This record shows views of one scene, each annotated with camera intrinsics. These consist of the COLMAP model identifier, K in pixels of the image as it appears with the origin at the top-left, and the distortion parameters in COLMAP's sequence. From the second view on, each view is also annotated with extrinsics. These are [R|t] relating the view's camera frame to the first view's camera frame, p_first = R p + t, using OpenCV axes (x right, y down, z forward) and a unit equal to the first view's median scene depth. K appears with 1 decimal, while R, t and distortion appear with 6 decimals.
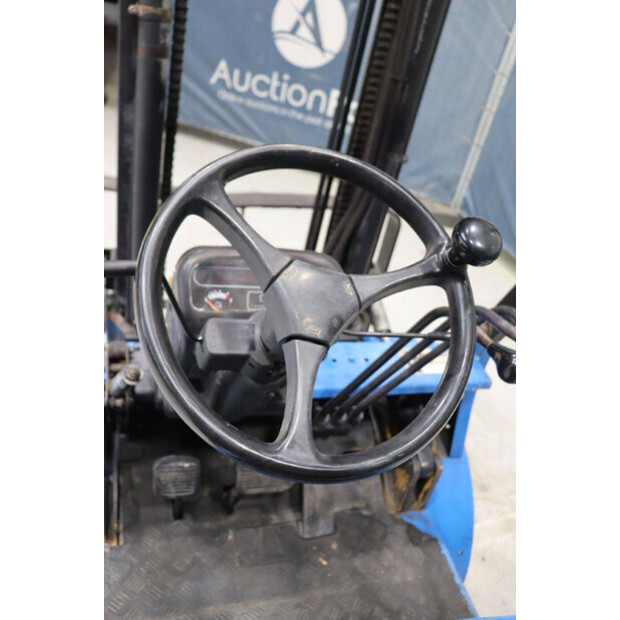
lens RADIAL K [[510.9, 0, 310.0], [0, 510.9, 310.0], [0, 0, 1]] dist [-0.156578, 0.121273]
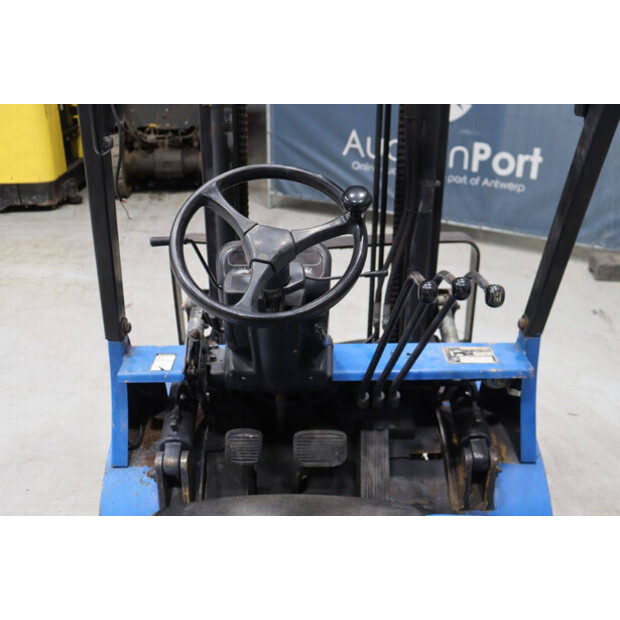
lens RADIAL K [[610.8, 0, 310.9], [0, 610.8, 294.2], [0, 0, 1]] dist [-0.054094, -0.005997]
pose [[0.957358, -0.092006, -0.273863, 0.291592], [0.035831, 0.978429, -0.203454, 0.239747], [0.286674, 0.184966, 0.940003, -0.375642]]
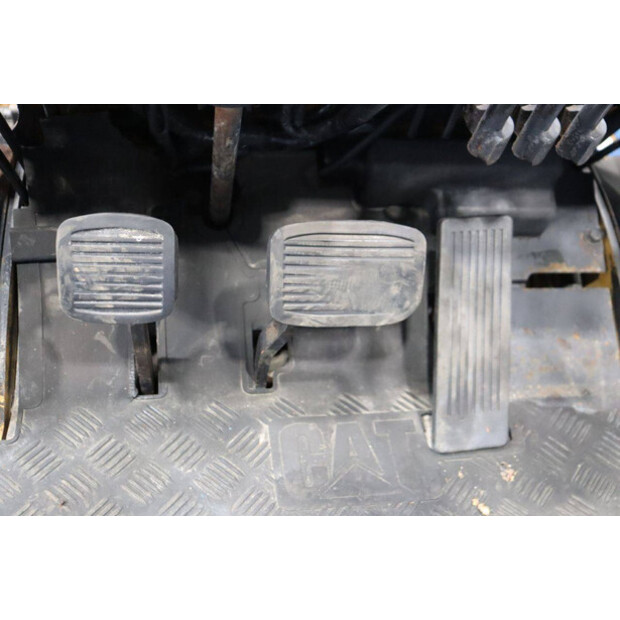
lens RADIAL K [[786.1, 0, 310.0], [0, 786.1, 310.0], [0, 0, 1]] dist [-0.007941, -0.006090]
pose [[0.985937, 0.029216, -0.164546, -0.011217], [0.002355, 0.982074, 0.188483, 0.215458], [0.167103, -0.186220, 0.968193, 0.358263]]
